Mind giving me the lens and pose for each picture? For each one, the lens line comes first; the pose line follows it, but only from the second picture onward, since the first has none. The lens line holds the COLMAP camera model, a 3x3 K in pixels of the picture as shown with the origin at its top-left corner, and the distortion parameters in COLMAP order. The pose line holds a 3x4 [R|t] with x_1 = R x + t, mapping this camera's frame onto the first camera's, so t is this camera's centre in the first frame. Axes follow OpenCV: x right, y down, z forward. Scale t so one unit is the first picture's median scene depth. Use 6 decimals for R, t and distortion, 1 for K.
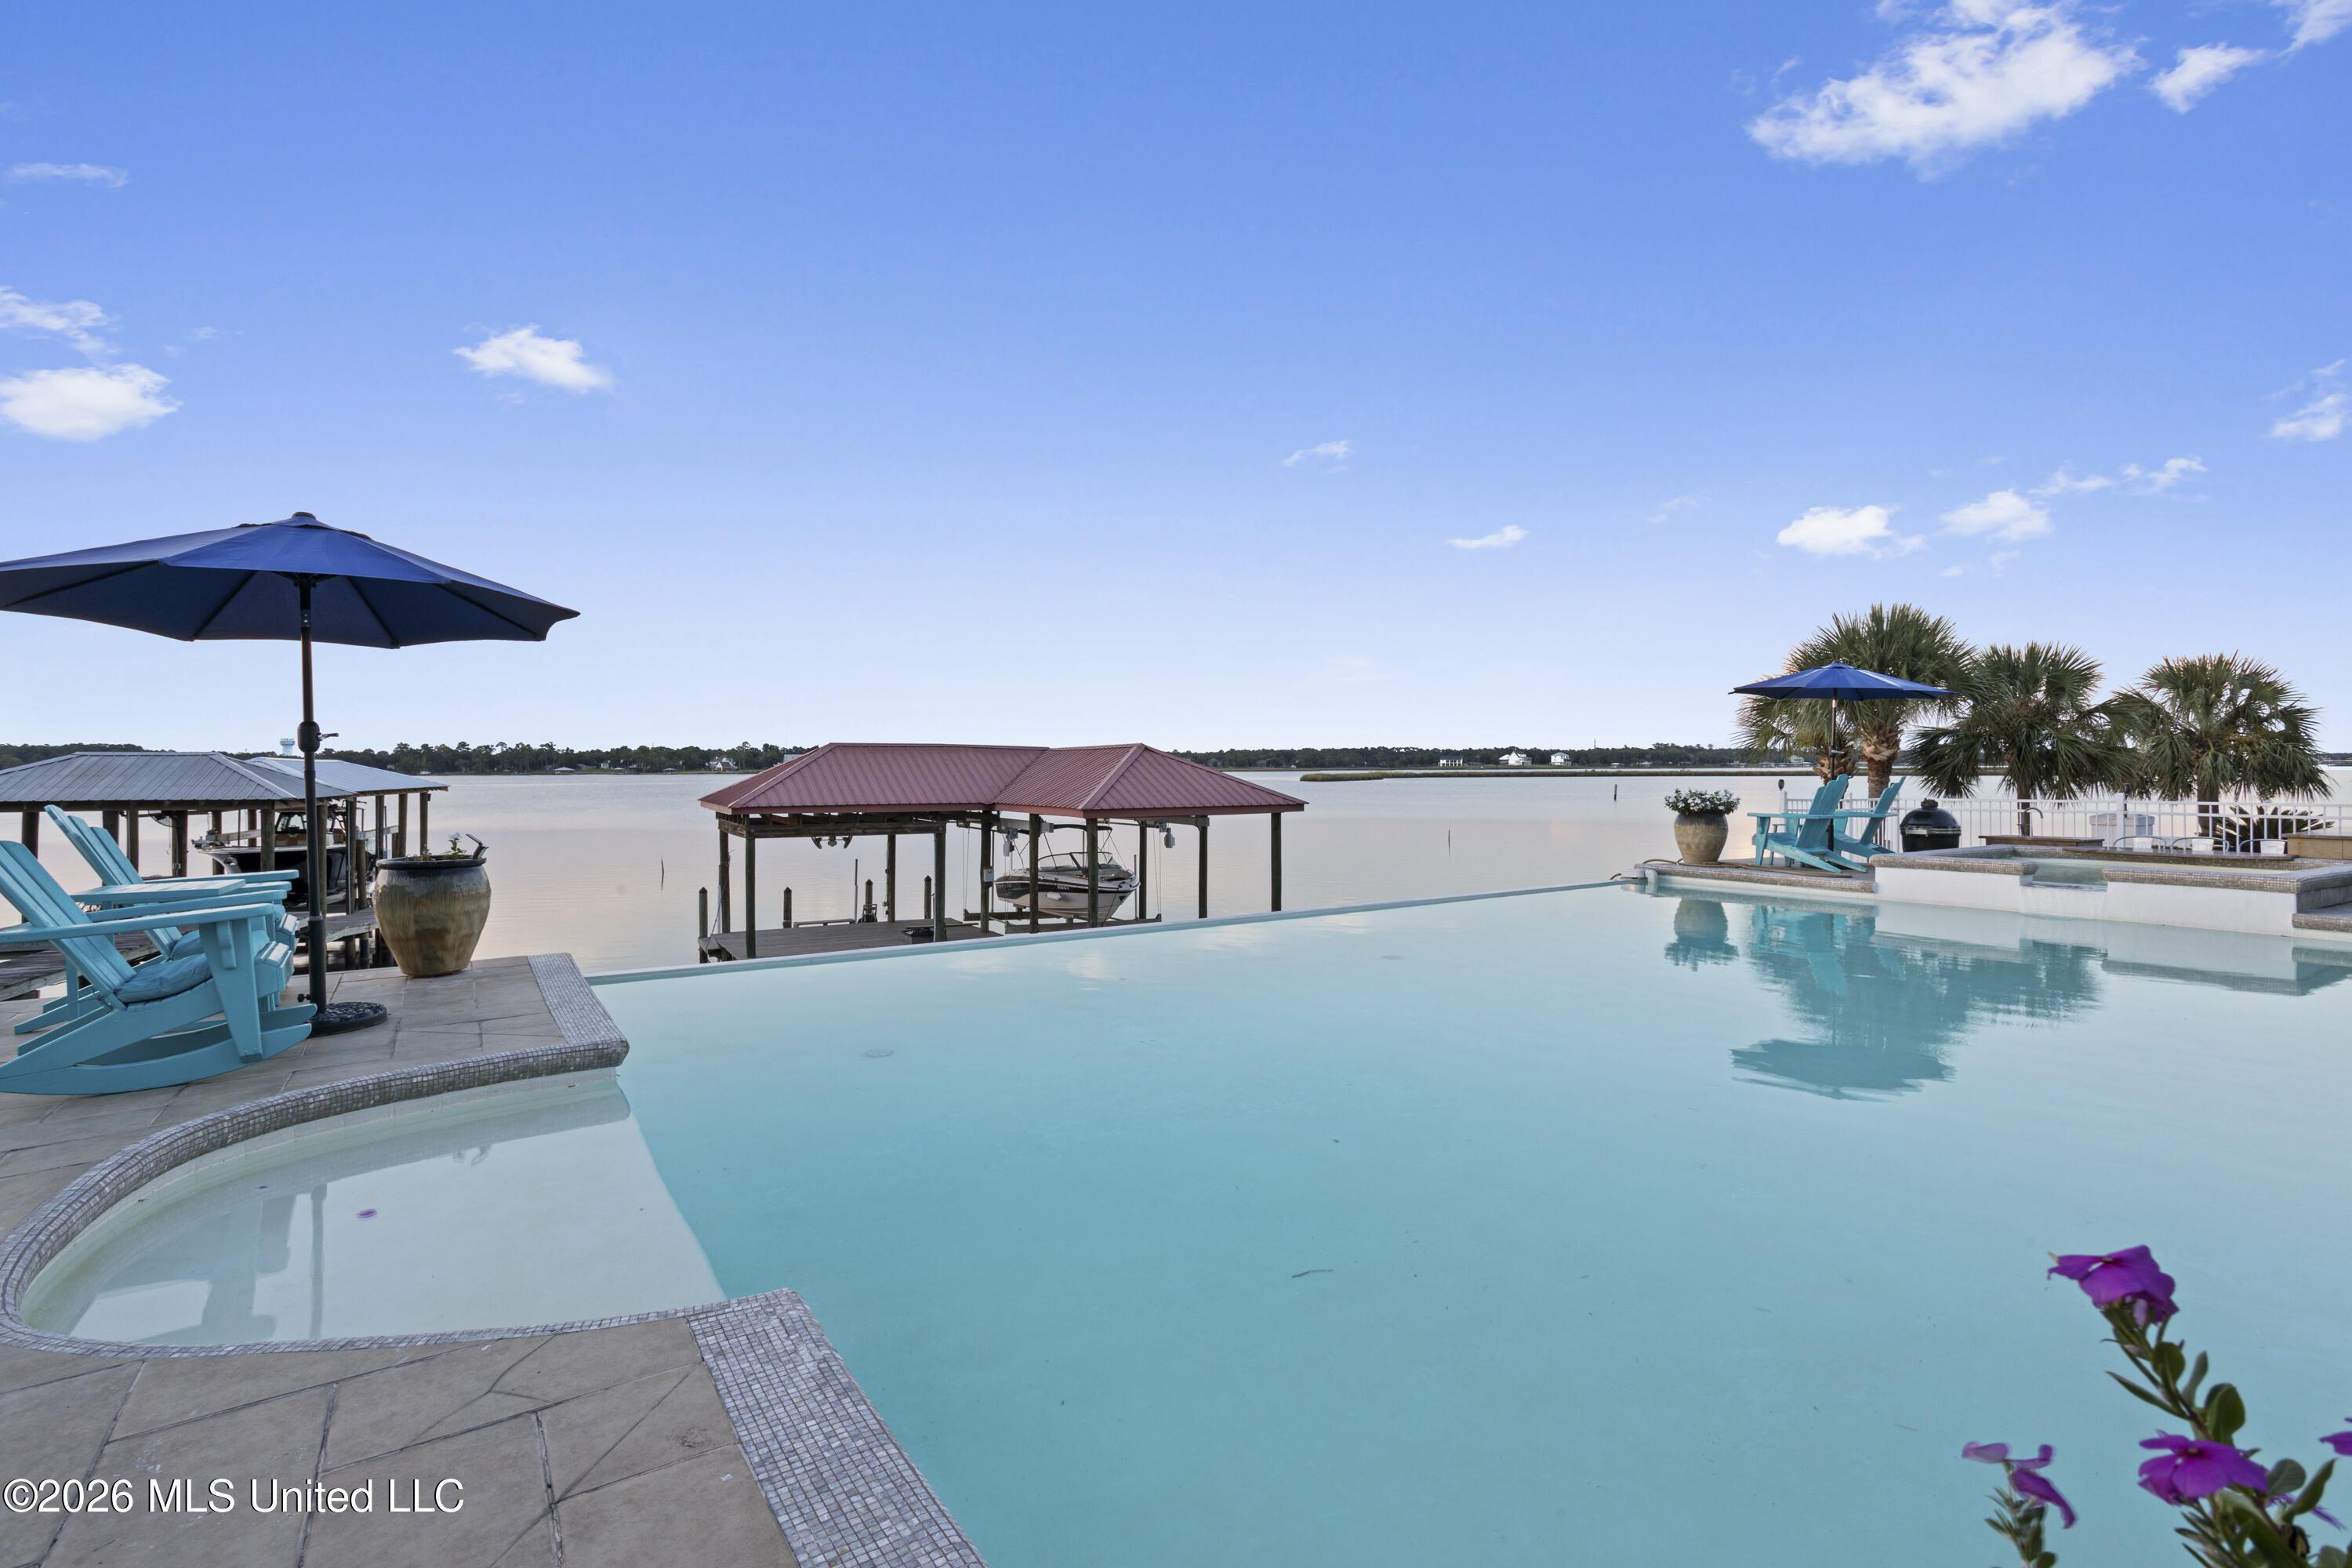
lens RADIAL K [[1134.1, 0, 1180.6], [0, 1134.1, 790.5], [0, 0, 1]] dist [-0.017116, 0.003526]
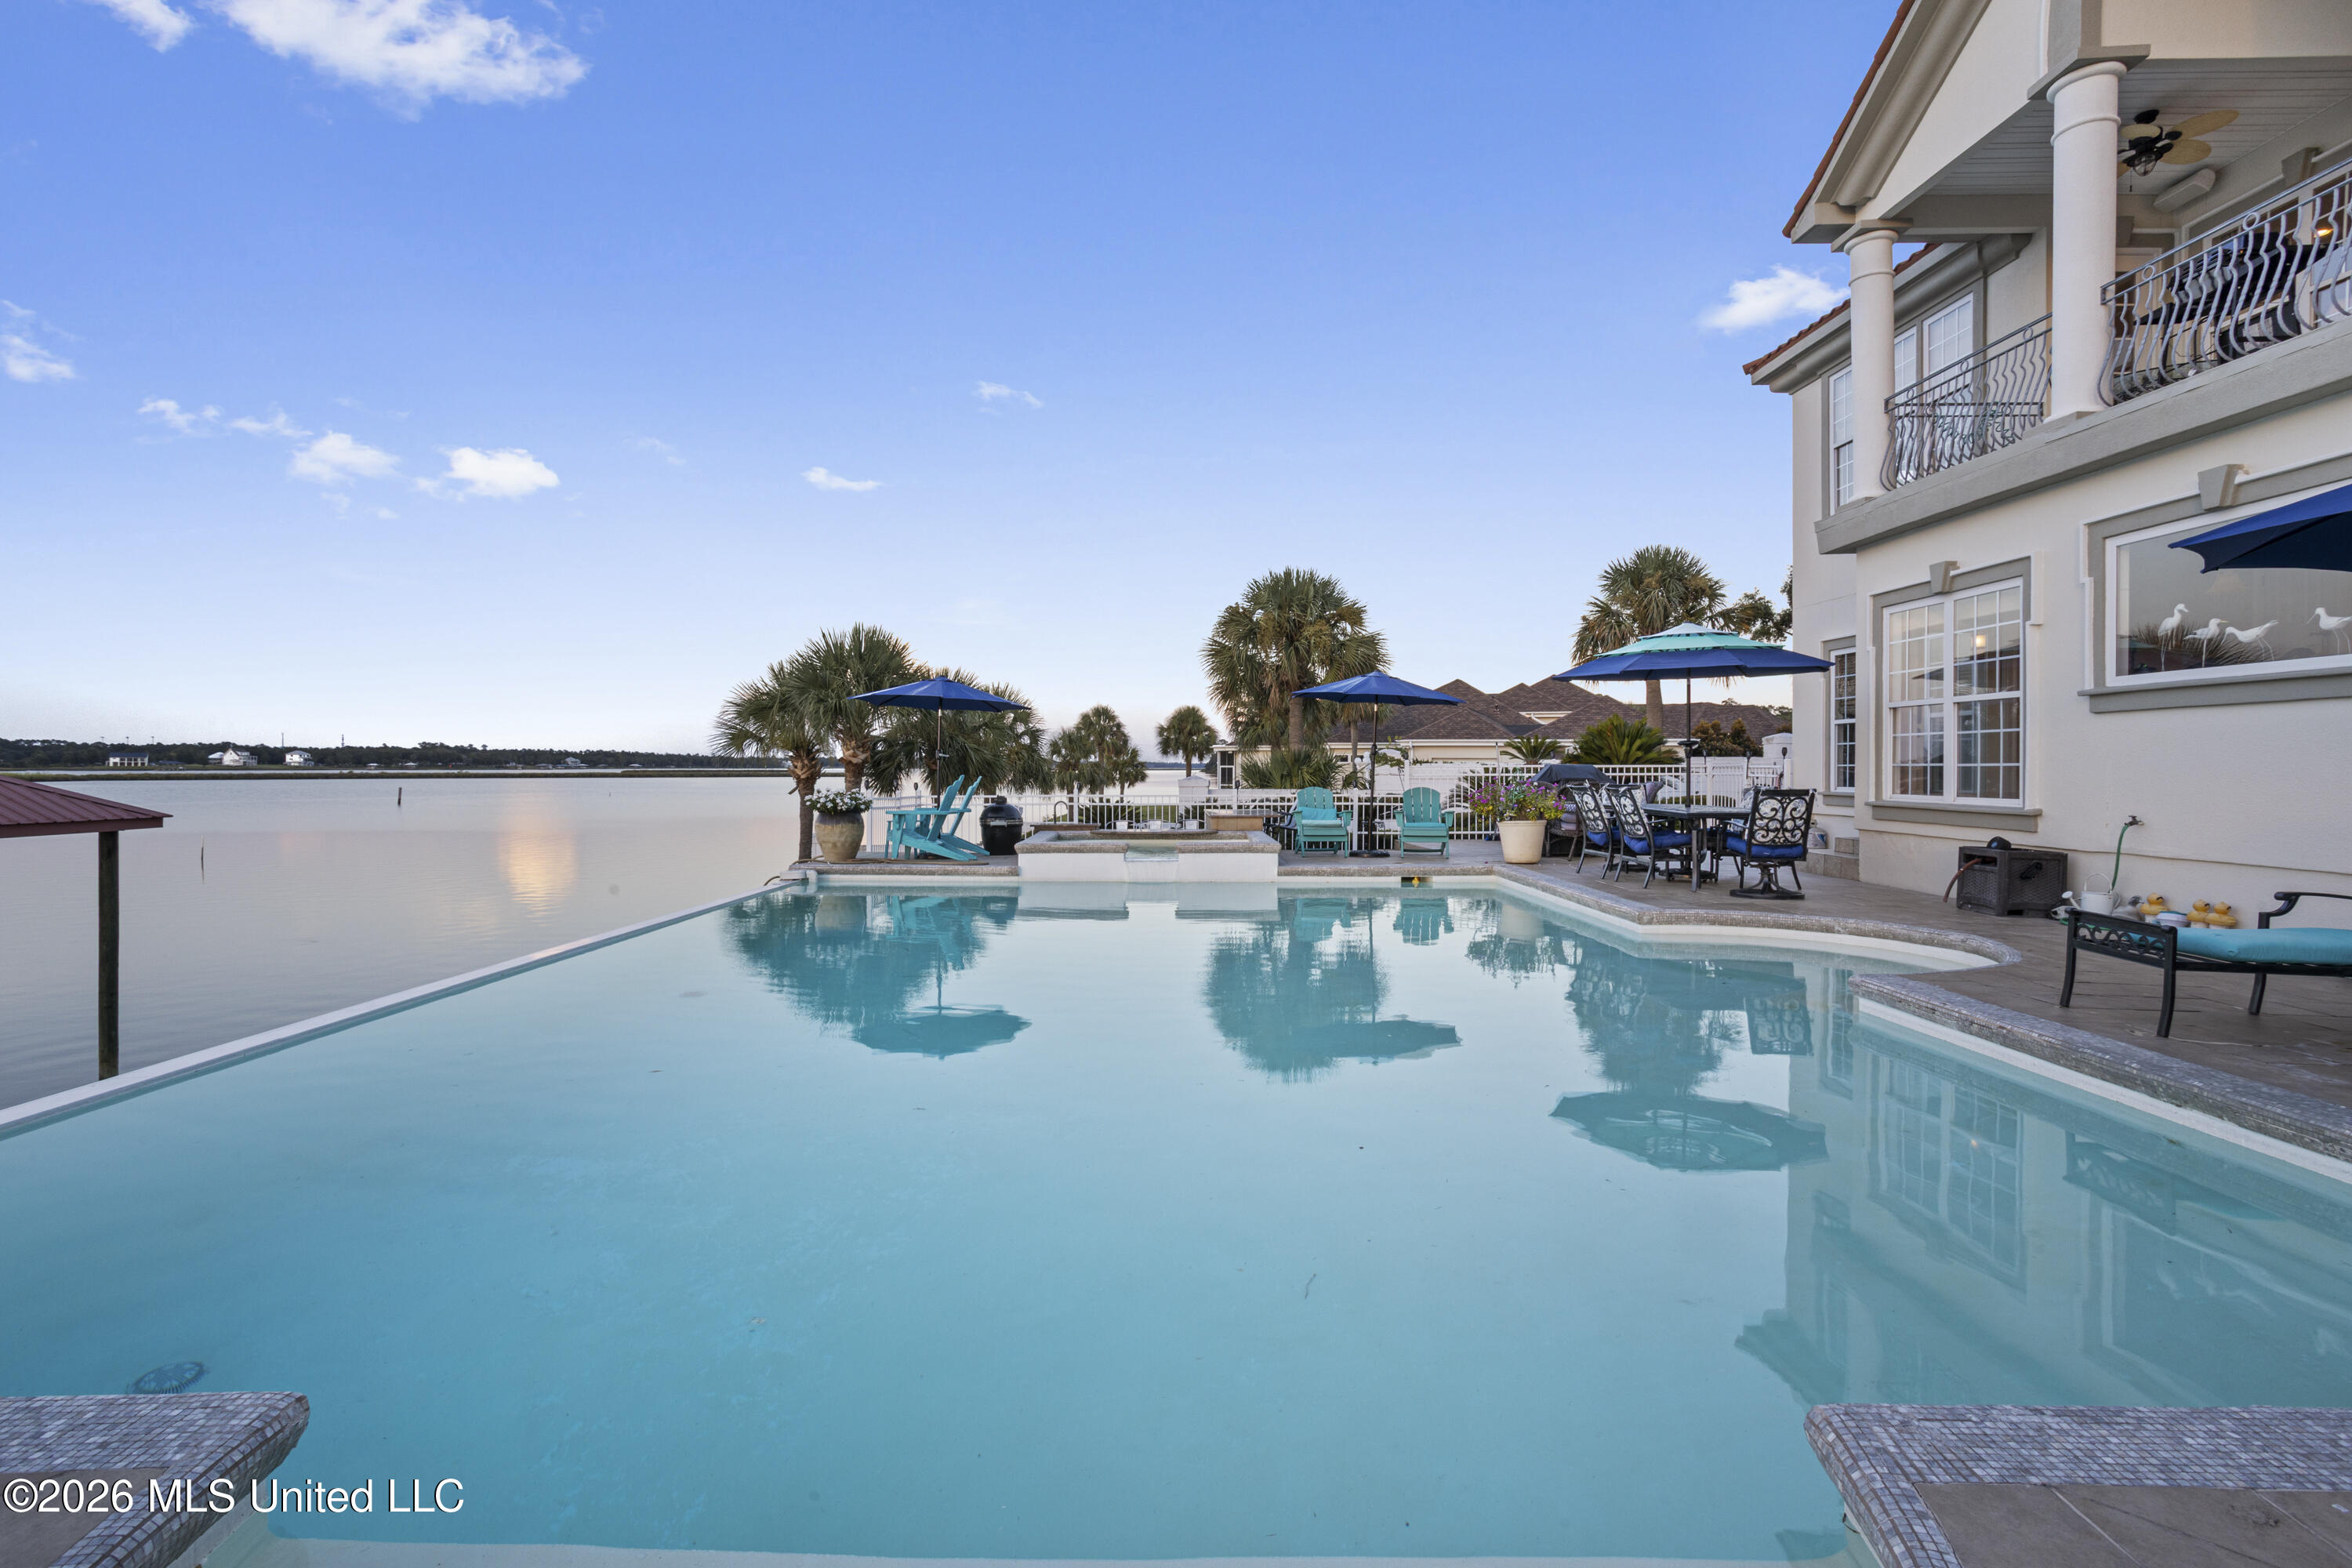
lens RADIAL K [[1134.1, 0, 1168.0], [0, 1134.1, 780.7], [0, 0, 1]] dist [-0.017116, 0.003526]
pose [[0.552469, -0.004638, 0.833521, -0.122492], [0.013070, 0.999910, -0.003100, -0.000843], [-0.833431, 0.012607, 0.552480, 0.091138]]
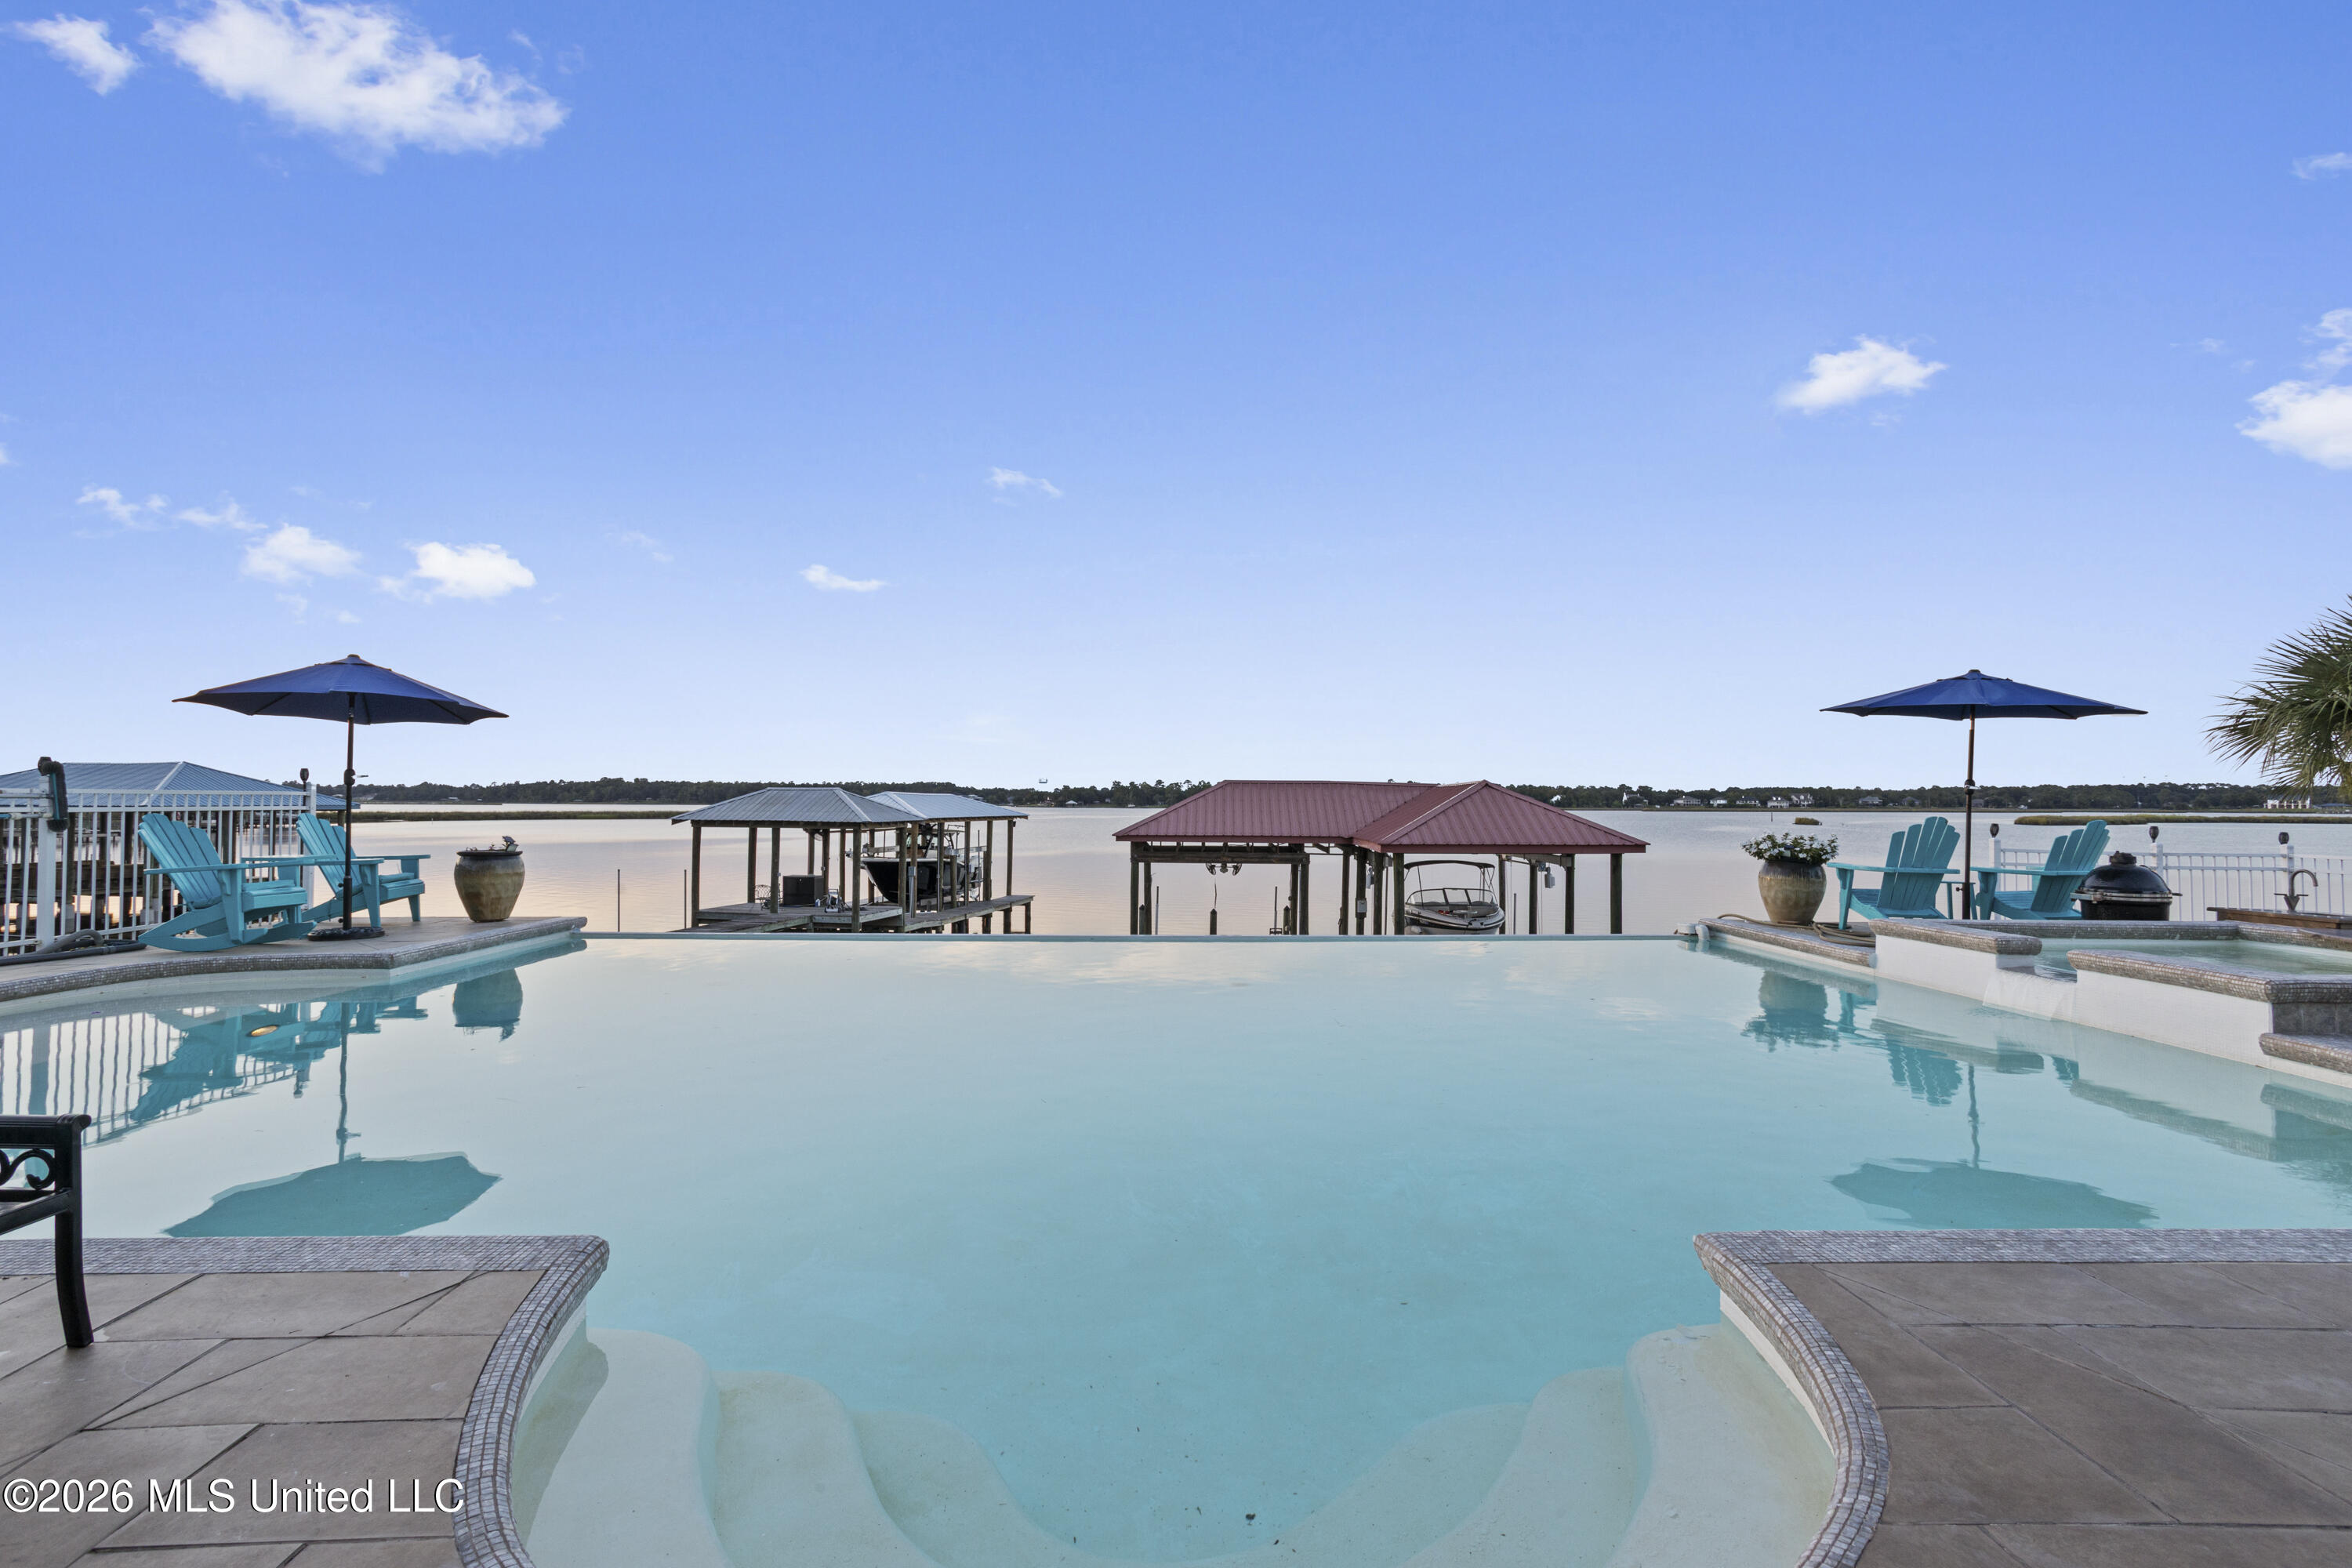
lens RADIAL K [[1134.1, 0, 1184.2], [0, 1134.1, 794.3], [0, 0, 1]] dist [-0.017116, 0.003526]
pose [[0.845919, 0.003187, -0.533302, 0.269527], [-0.018672, 0.999546, -0.023645, -0.000499], [0.532985, 0.029959, 0.845594, 0.037150]]
